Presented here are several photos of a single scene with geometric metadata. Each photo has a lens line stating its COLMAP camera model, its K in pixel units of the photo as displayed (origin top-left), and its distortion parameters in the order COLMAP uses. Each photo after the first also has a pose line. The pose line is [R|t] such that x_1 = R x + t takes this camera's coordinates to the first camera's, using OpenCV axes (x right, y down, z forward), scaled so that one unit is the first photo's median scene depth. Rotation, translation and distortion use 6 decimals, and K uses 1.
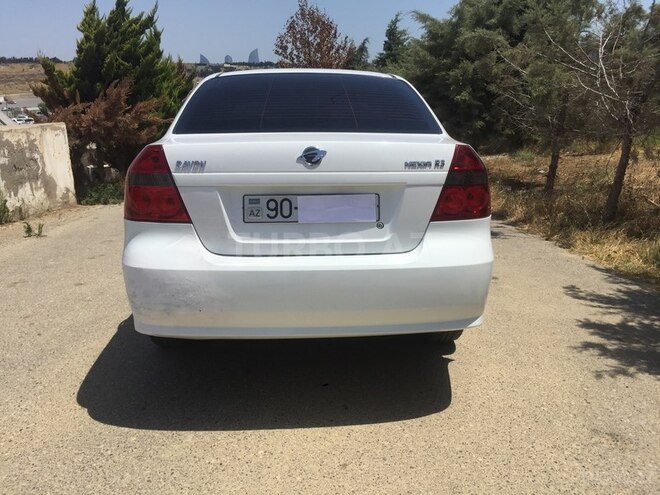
lens RADIAL K [[559.5, 0, 330.7], [0, 559.5, 247.1], [0, 0, 1]] dist [0.066985, -0.080429]
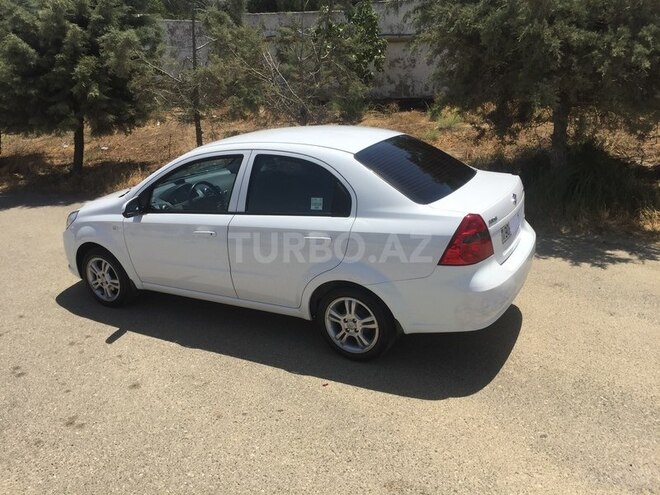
lens RADIAL K [[559.5, 0, 326.9], [0, 559.5, 249.8], [0, 0, 1]] dist [0.066985, -0.080429]
pose [[0.540953, -0.306031, 0.783400, -1.848840], [0.229711, 0.949797, 0.212413, -0.530985], [-0.809075, 0.065050, 0.584094, 0.415562]]
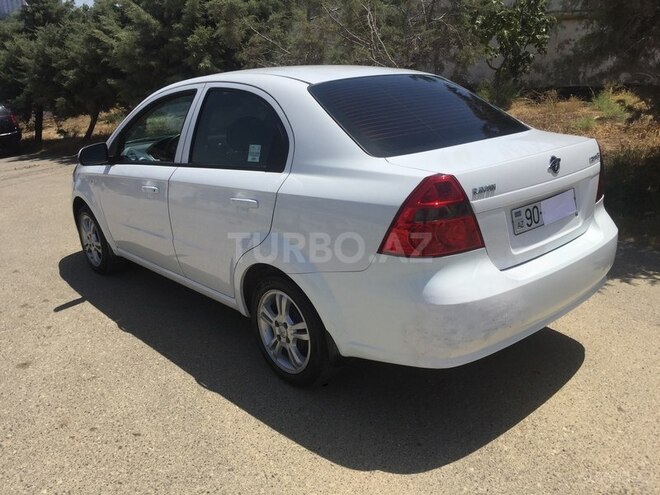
lens RADIAL K [[559.5, 0, 328.4], [0, 559.5, 246.6], [0, 0, 1]] dist [0.066985, -0.080429]
pose [[0.784371, -0.220774, 0.579674, -1.056338], [0.174413, 0.975311, 0.135455, -0.229549], [-0.595267, -0.005144, 0.803511, 0.353788]]
